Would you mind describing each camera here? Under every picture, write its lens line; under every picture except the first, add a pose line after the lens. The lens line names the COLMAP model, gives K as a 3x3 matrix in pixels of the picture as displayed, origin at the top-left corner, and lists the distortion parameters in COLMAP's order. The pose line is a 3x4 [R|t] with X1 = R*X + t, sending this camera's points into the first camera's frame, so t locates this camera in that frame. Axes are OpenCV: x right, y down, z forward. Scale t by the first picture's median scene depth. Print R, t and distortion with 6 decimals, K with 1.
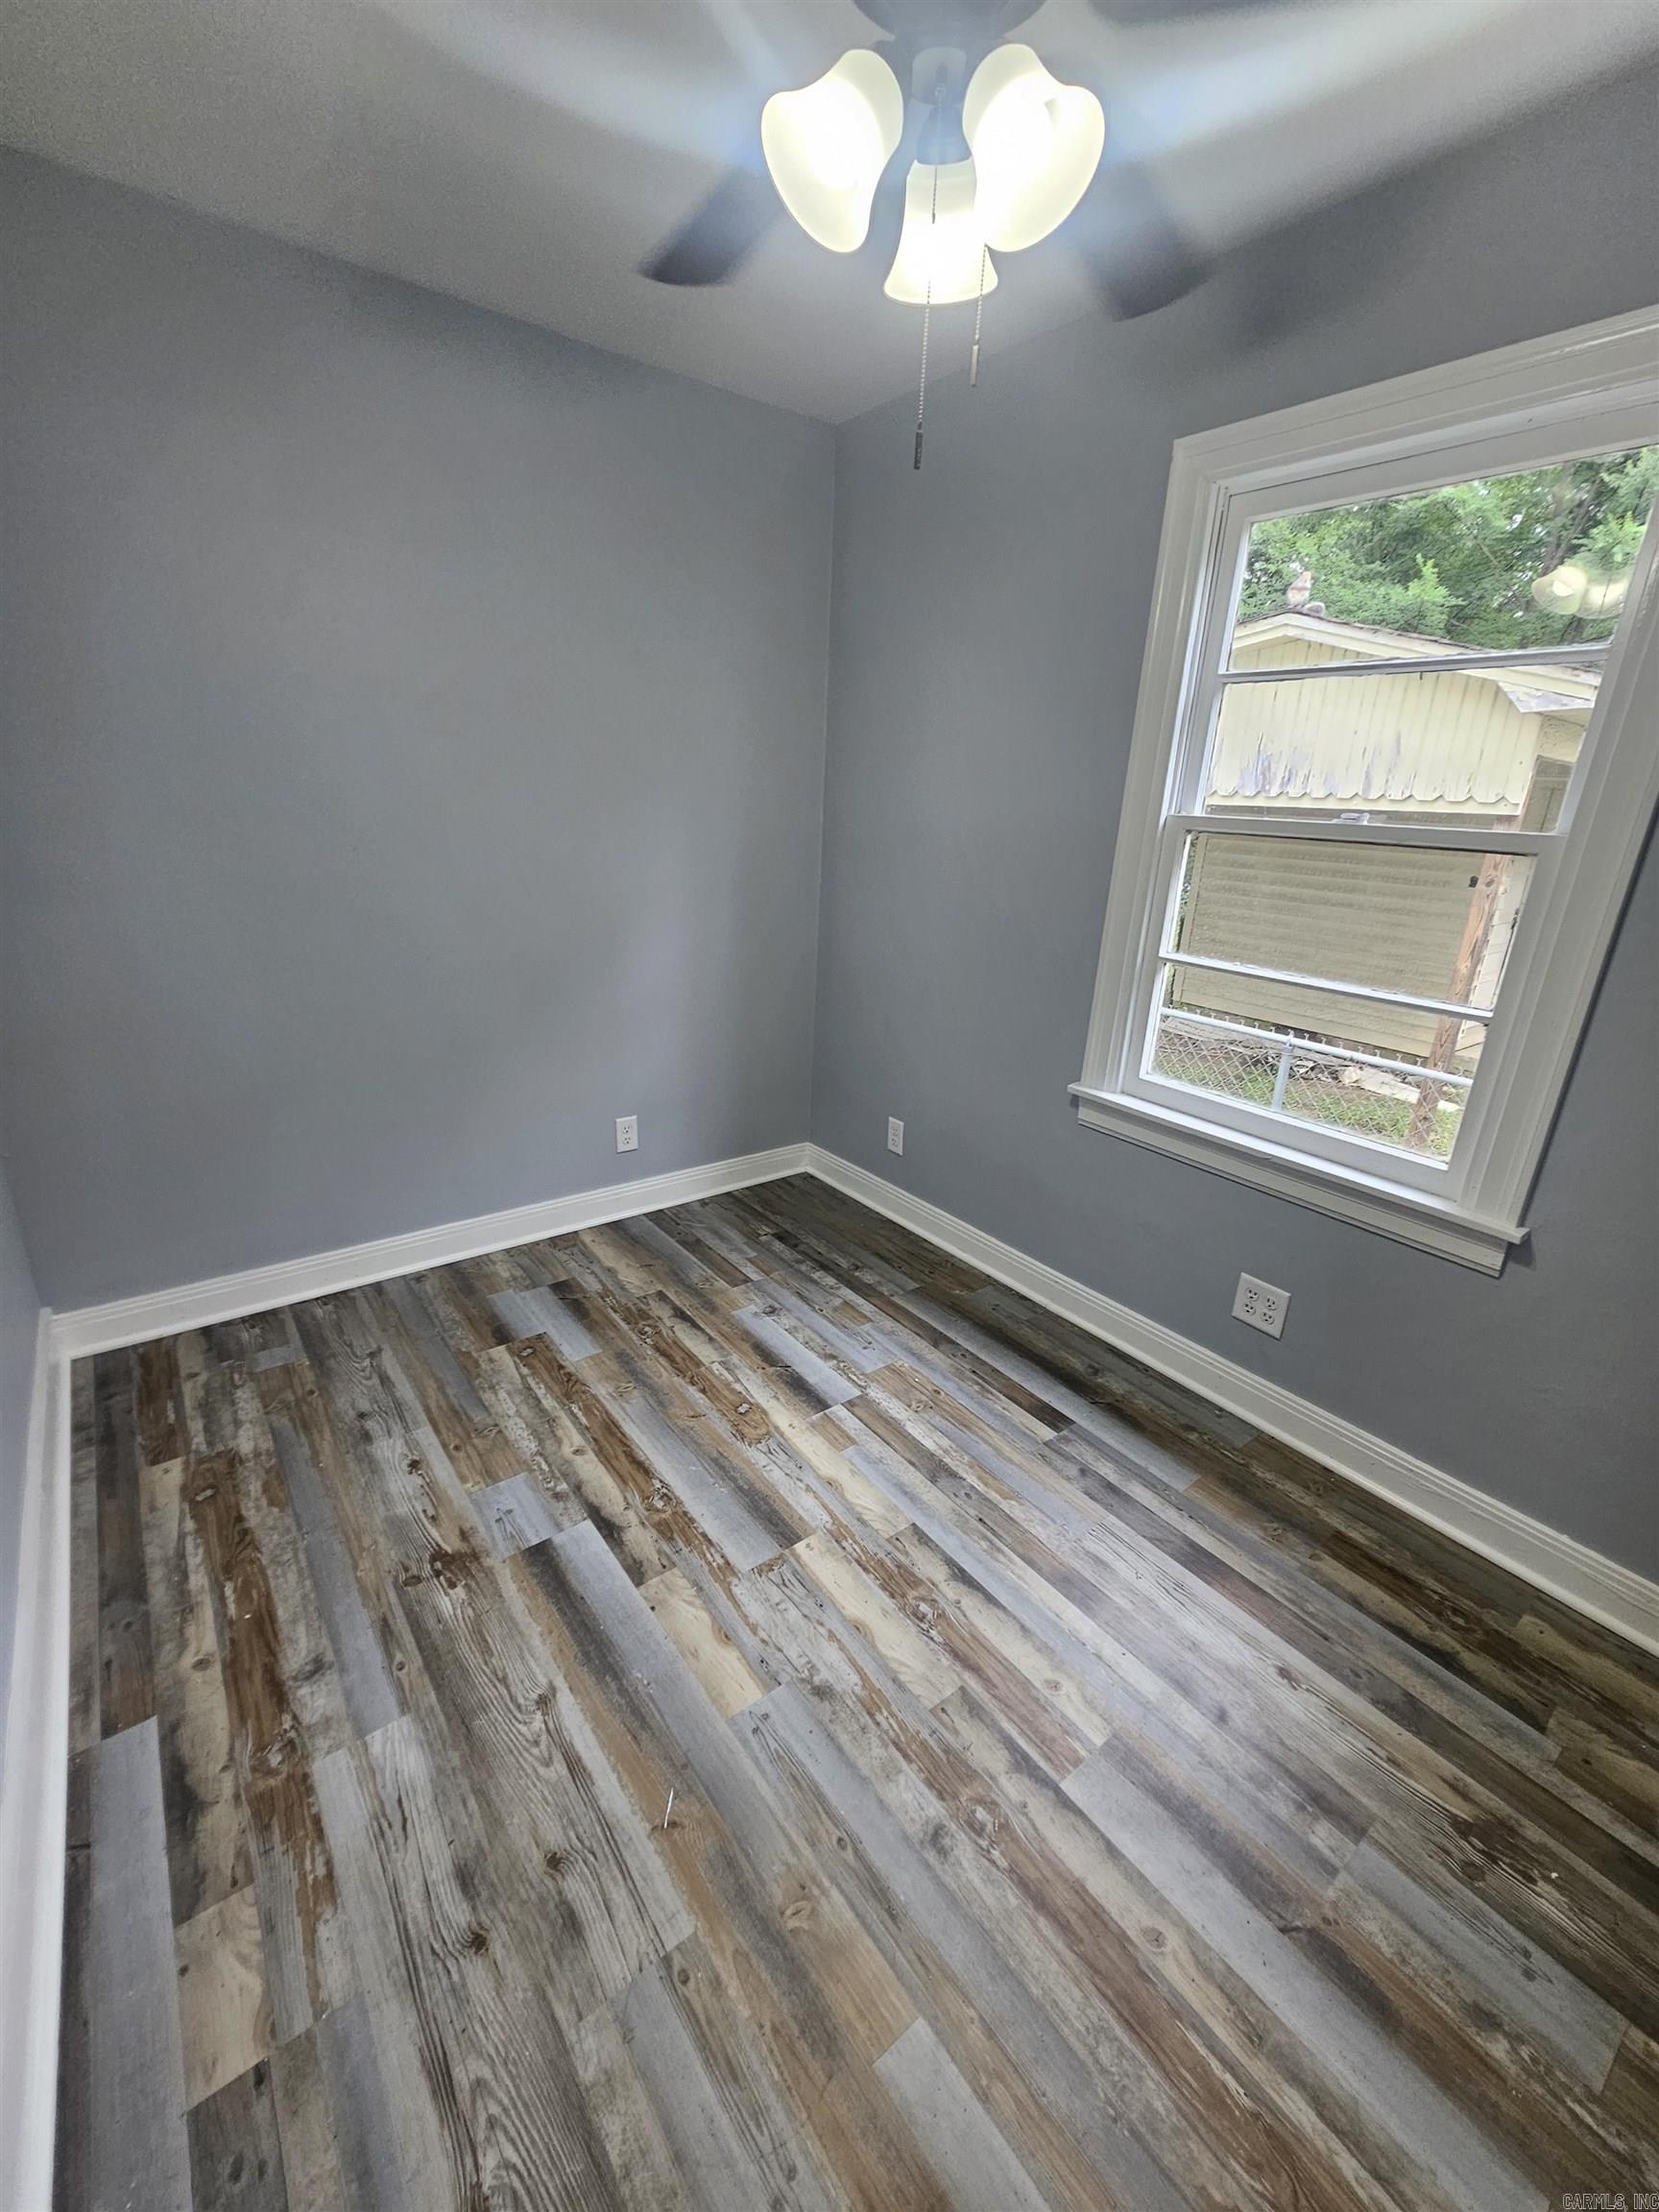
lens RADIAL K [[907.2, 0, 833.2], [0, 907.2, 1107.8], [0, 0, 1]] dist [-0.000696, 0.000103]
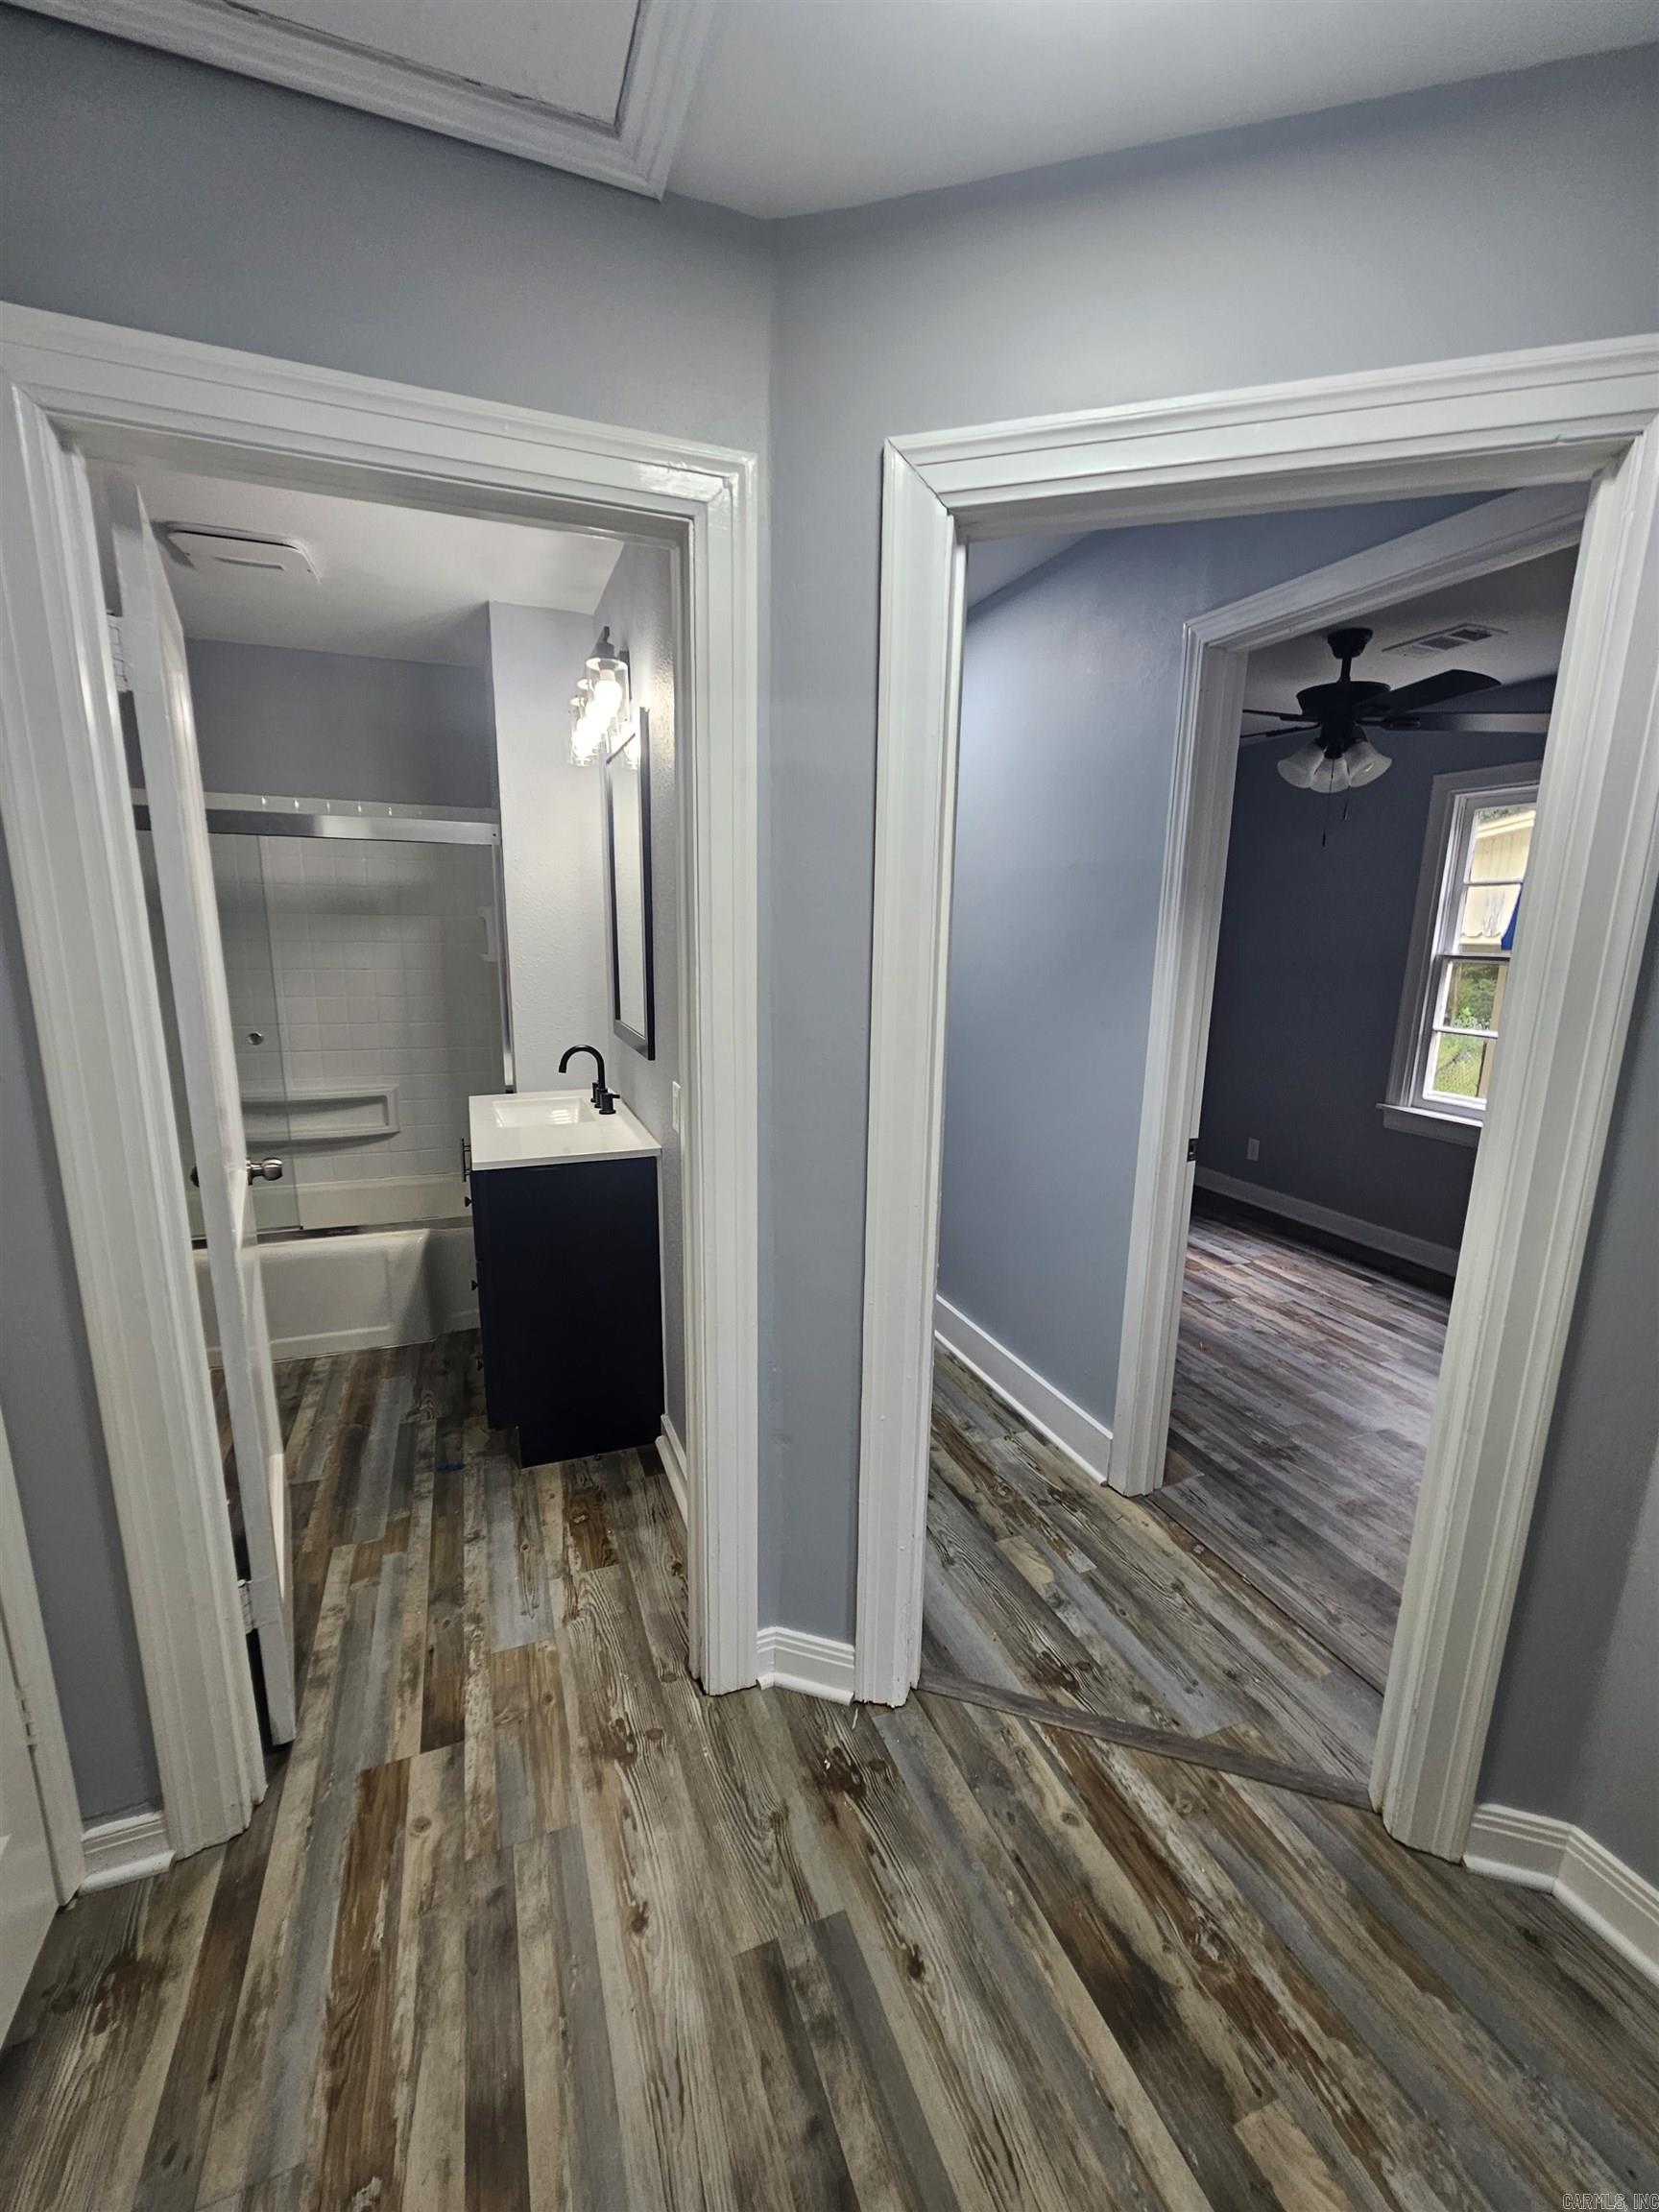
lens RADIAL K [[902.7, 0, 833.6], [0, 902.7, 1122.1], [0, 0, 1]] dist [-0.002227, 0.000406]
pose [[0.961168, 0.032203, -0.274078, -0.352285], [-0.068500, 0.989926, -0.123911, 0.391374], [0.267327, 0.137874, 0.953691, -1.215449]]
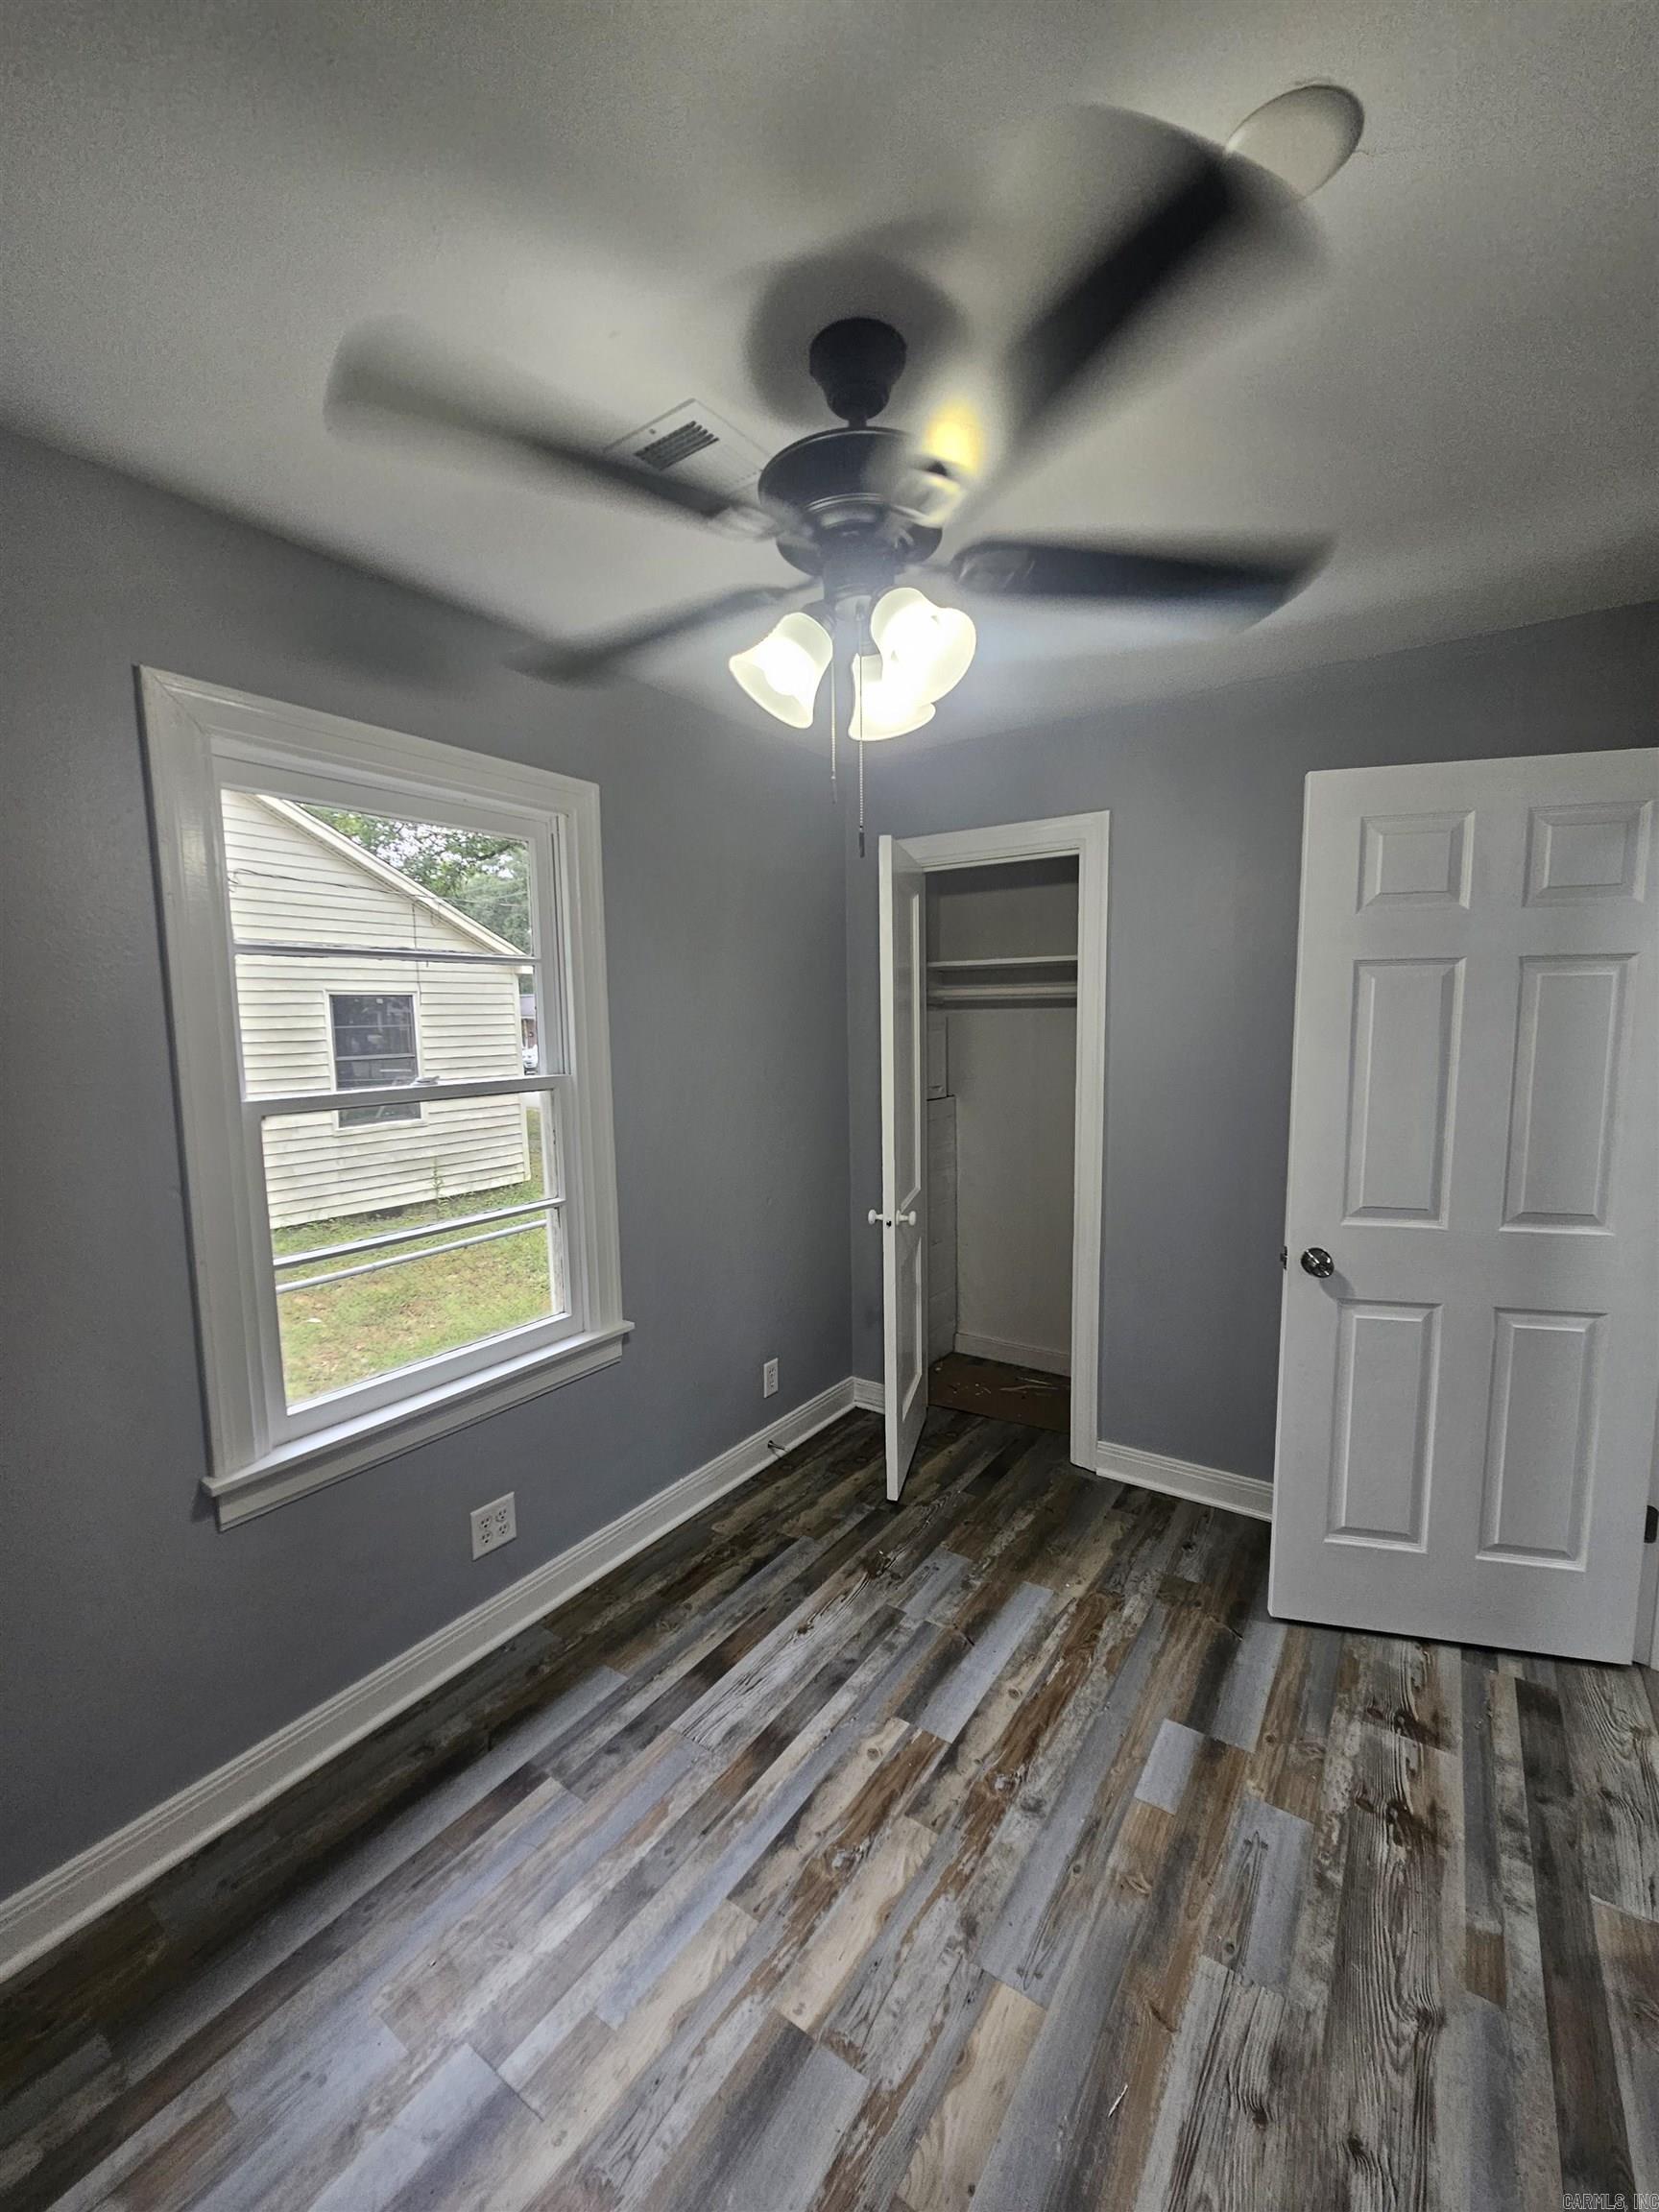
lens RADIAL K [[898.3, 0, 833.8], [0, 898.3, 1117.5], [0, 0, 1]] dist [-0.002130, 0.000372]
pose [[-0.309027, -0.143719, 0.940132, -0.637783], [0.318519, 0.915789, 0.244696, -0.392835], [-0.896130, 0.375067, -0.237226, 0.846966]]
